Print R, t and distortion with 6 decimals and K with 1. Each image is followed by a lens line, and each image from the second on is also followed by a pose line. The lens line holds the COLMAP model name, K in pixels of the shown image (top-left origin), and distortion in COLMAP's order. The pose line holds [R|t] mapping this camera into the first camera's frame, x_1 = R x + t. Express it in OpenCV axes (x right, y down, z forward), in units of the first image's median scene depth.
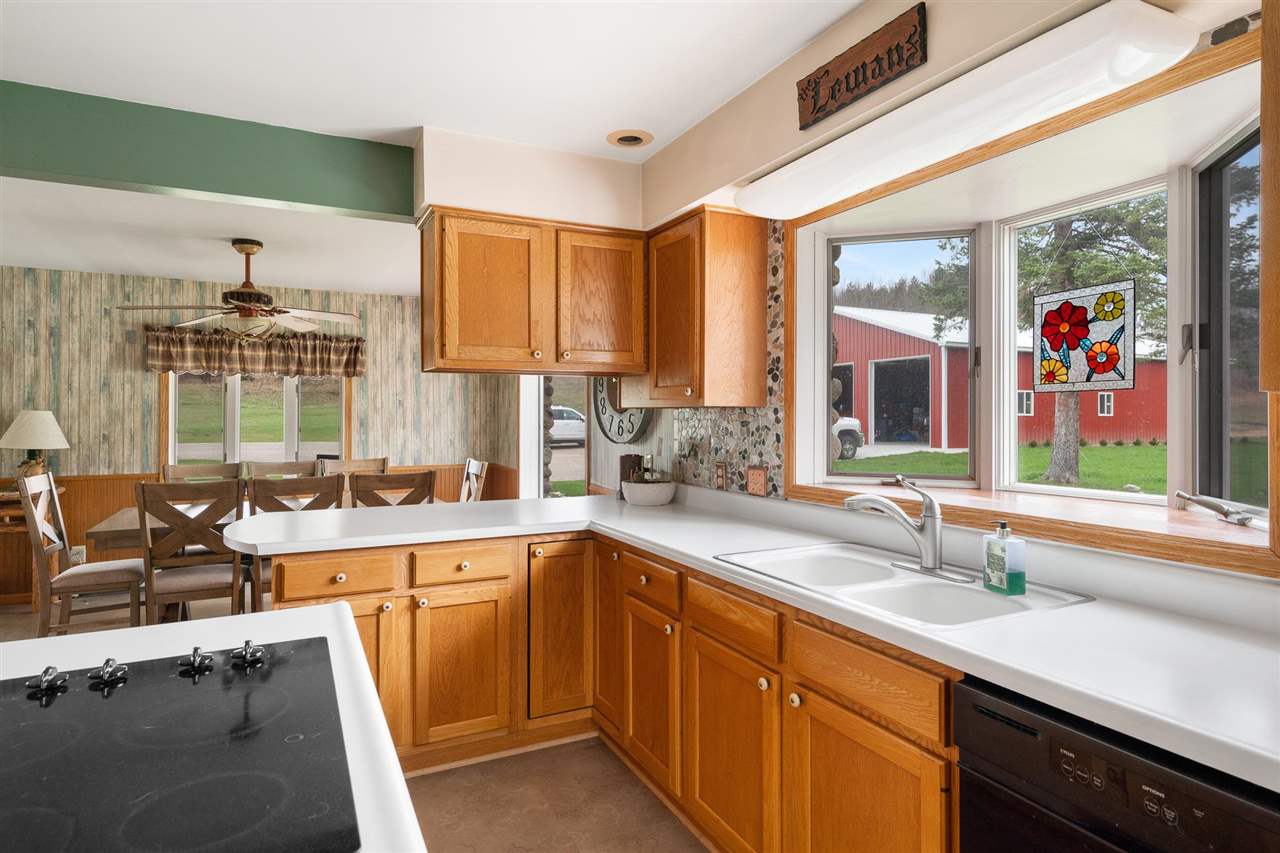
lens RADIAL K [[704.5, 0, 642.1], [0, 704.5, 410.6], [0, 0, 1]] dist [0.002294, 0.001377]
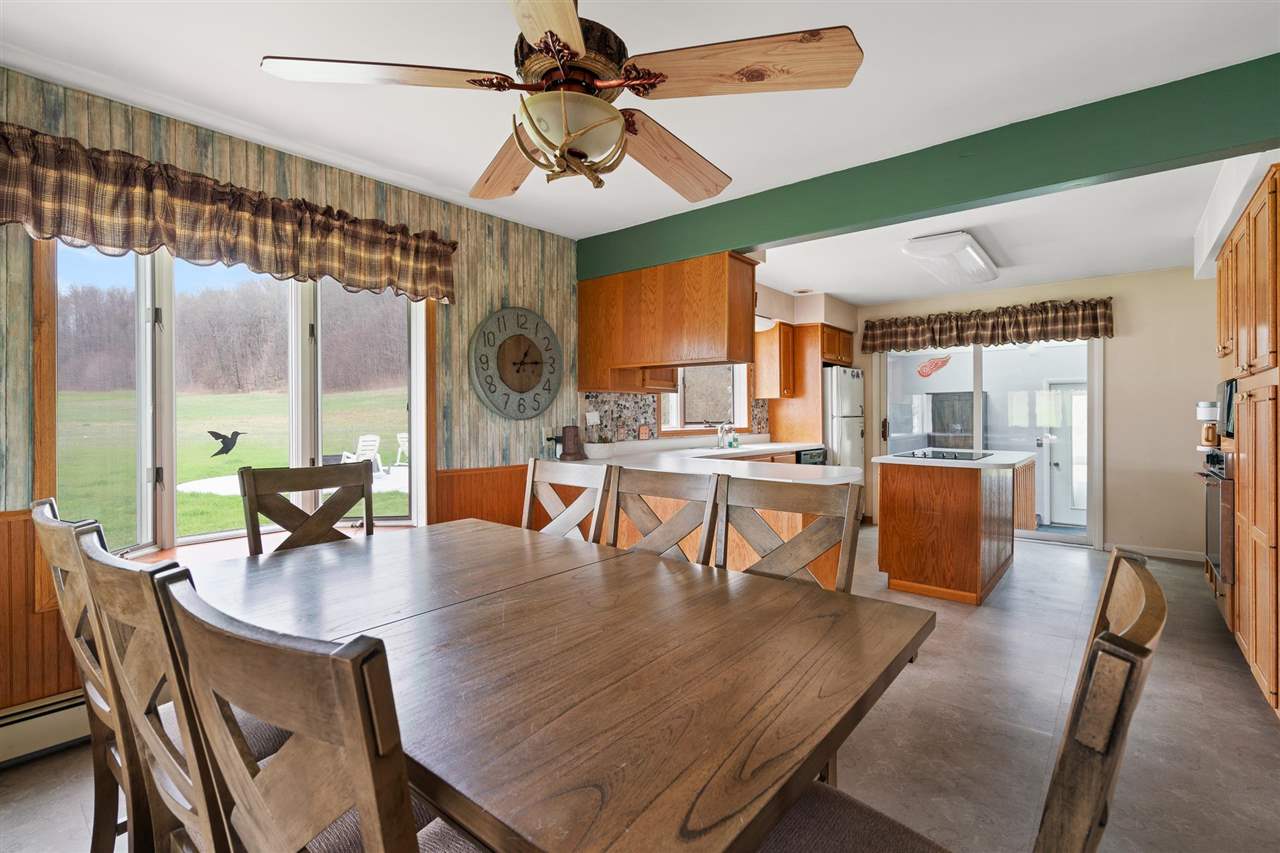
lens RADIAL K [[580.2, 0, 643.1], [0, 580.2, 416.3], [0, 0, 1]] dist [-0.001595, 0.001159]
pose [[-0.396837, -0.004269, 0.917879, -1.356550], [-0.006307, 0.999978, 0.001924, 0.054592], [-0.917867, -0.005026, -0.396856, 1.696238]]
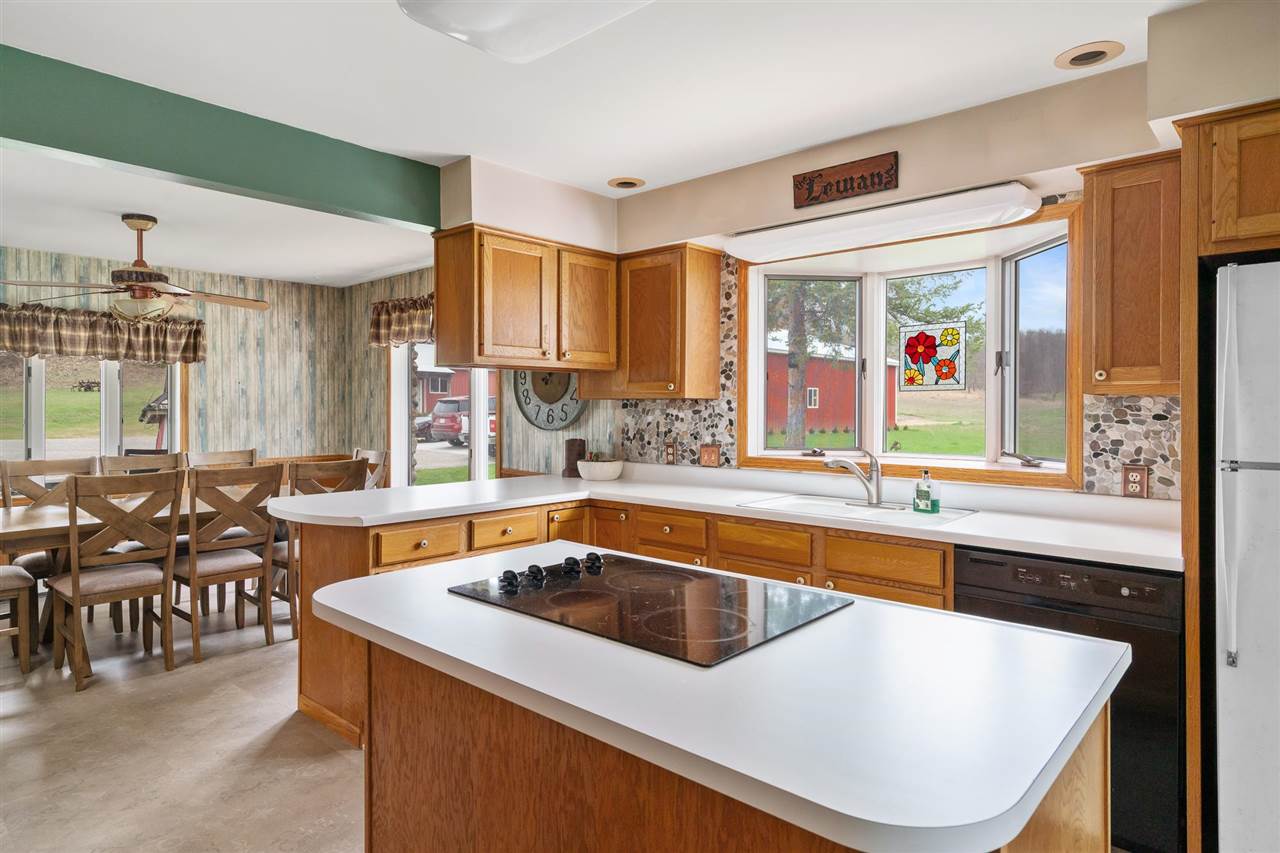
lens RADIAL K [[731.3, 0, 643.3], [0, 731.3, 408.4], [0, 0, 1]] dist [0.002264, 0.000005]
pose [[0.931028, 0.001694, 0.364944, -0.459174], [-0.004901, 0.999957, 0.007862, 0.002525], [-0.364915, -0.009108, 0.930996, -0.218949]]
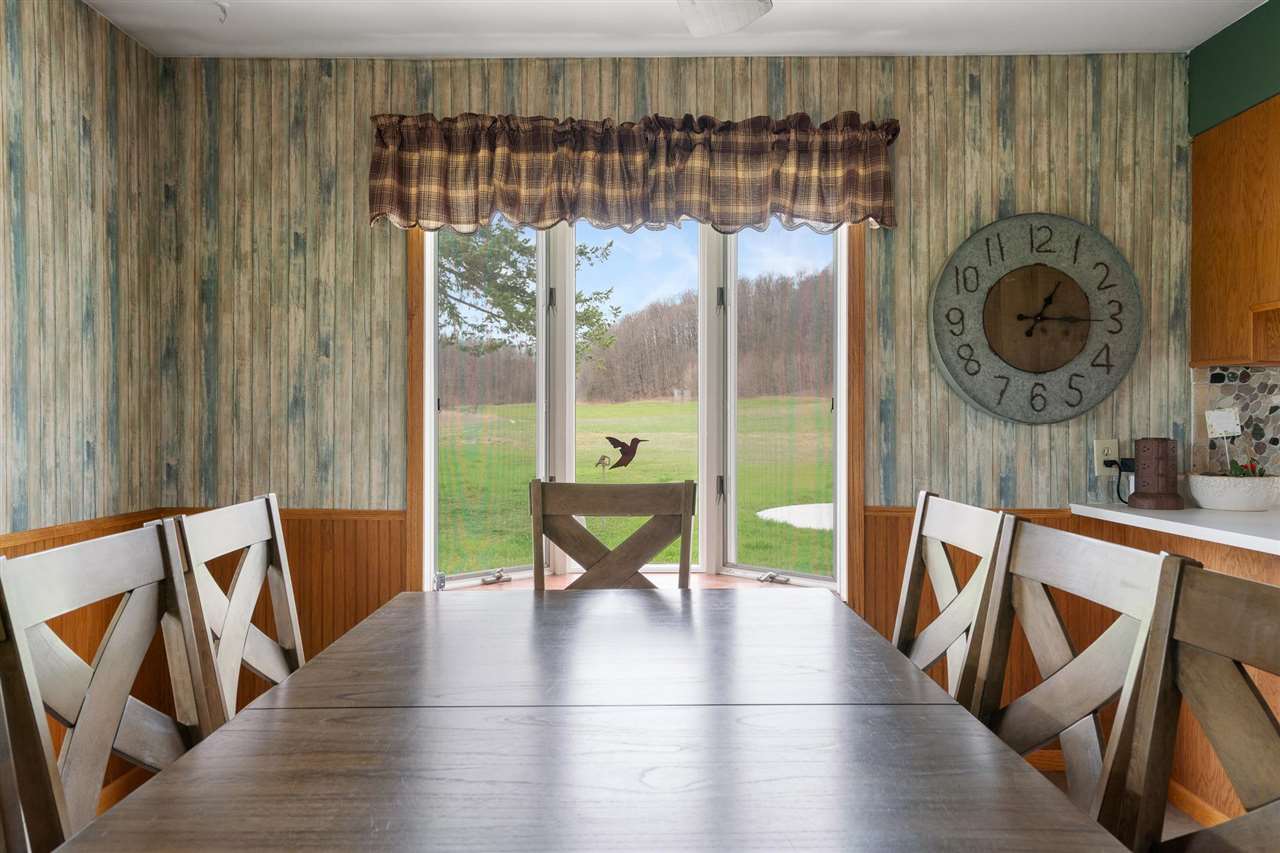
lens RADIAL K [[903.8, 0, 640.0], [0, 903.8, 426.5], [0, 0, 1]] dist [0.009130, 0.002697]
pose [[0.451304, -0.002234, 0.892367, -1.228935], [-0.008757, 0.999938, 0.006931, 0.066332], [-0.892327, -0.010942, 0.451256, 1.363572]]
